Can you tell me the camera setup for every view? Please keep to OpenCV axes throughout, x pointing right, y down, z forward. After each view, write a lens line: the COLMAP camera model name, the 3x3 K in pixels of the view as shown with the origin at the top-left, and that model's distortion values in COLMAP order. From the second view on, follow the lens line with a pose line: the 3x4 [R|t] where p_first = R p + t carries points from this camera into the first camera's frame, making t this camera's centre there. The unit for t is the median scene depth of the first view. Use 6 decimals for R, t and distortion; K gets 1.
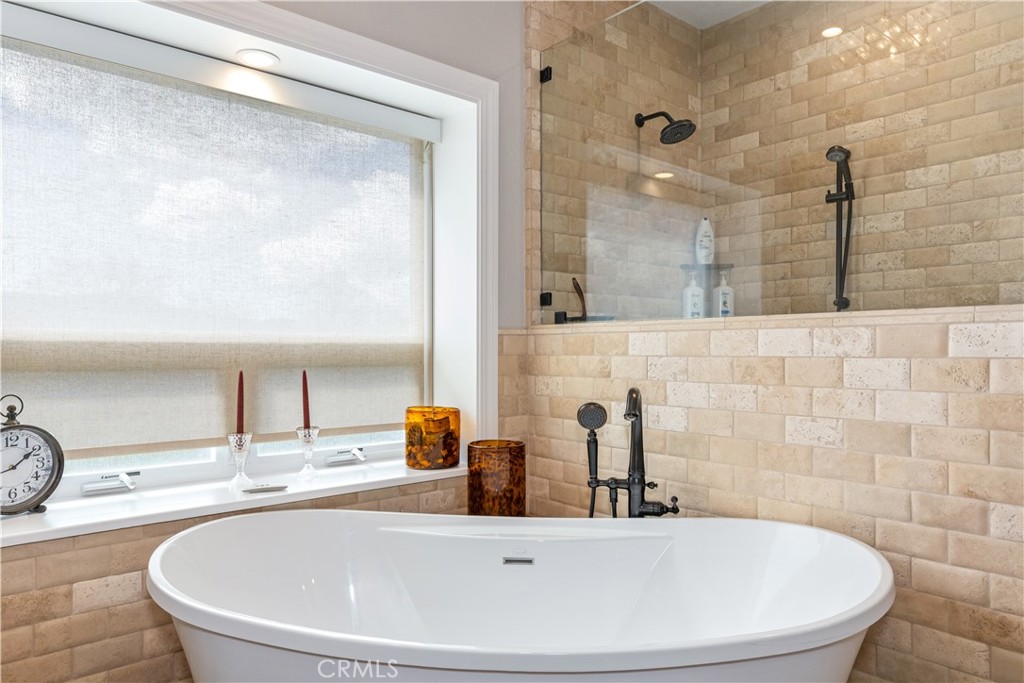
lens RADIAL K [[671.7, 0, 508.0], [0, 671.7, 353.1], [0, 0, 1]] dist [0.008027, 0.004532]
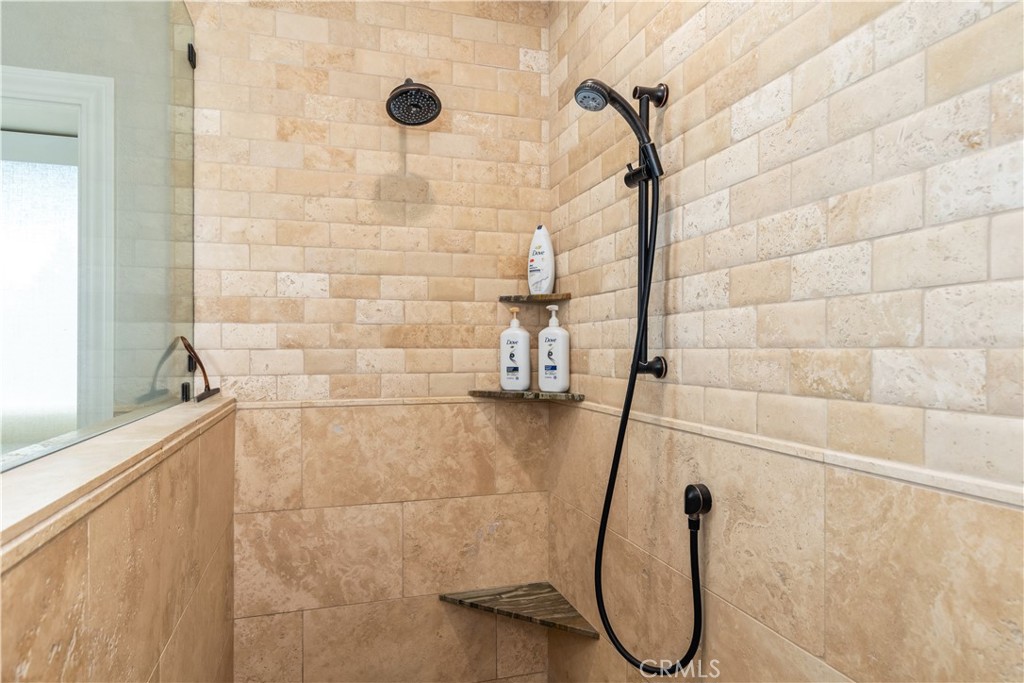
lens RADIAL K [[564.3, 0, 516.0], [0, 564.3, 354.3], [0, 0, 1]] dist [-0.005210, 0.000980]
pose [[0.923580, 0.002339, -0.383398, 0.625269], [0.003205, 0.999899, 0.013820, -0.099936], [0.383392, -0.013992, 0.923480, 0.582604]]
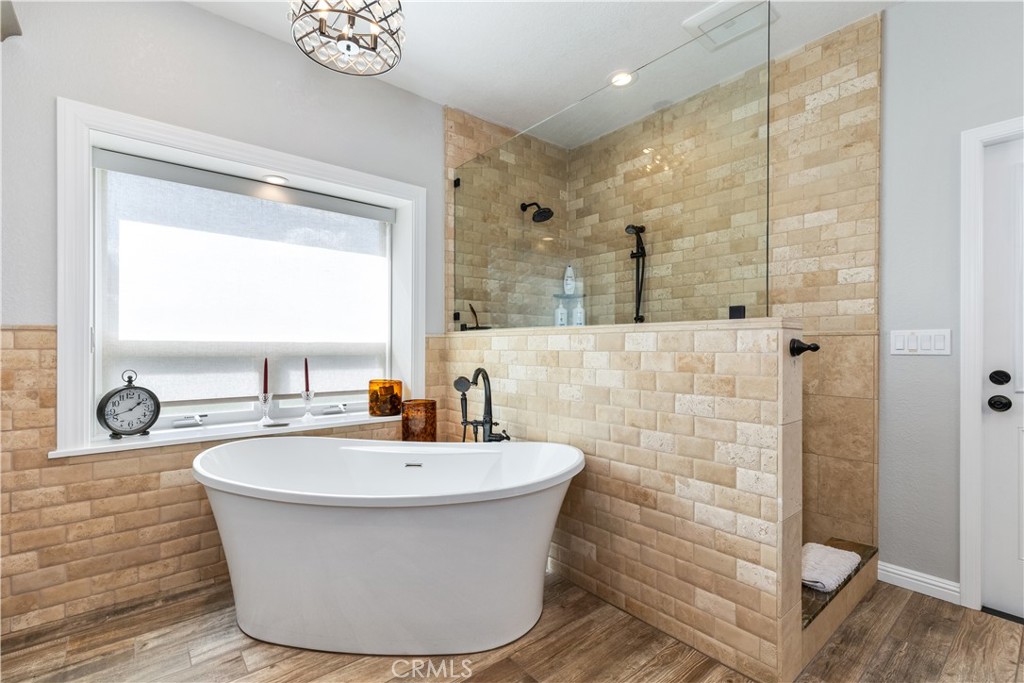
lens RADIAL K [[468.2, 0, 509.3], [0, 468.2, 348.1], [0, 0, 1]] dist [0.004689, -0.002714]
pose [[0.999863, 0.003297, -0.016230, 0.212264], [-0.003313, 0.999994, -0.000956, 0.000013], [0.016227, 0.001010, 0.999868, -0.171949]]
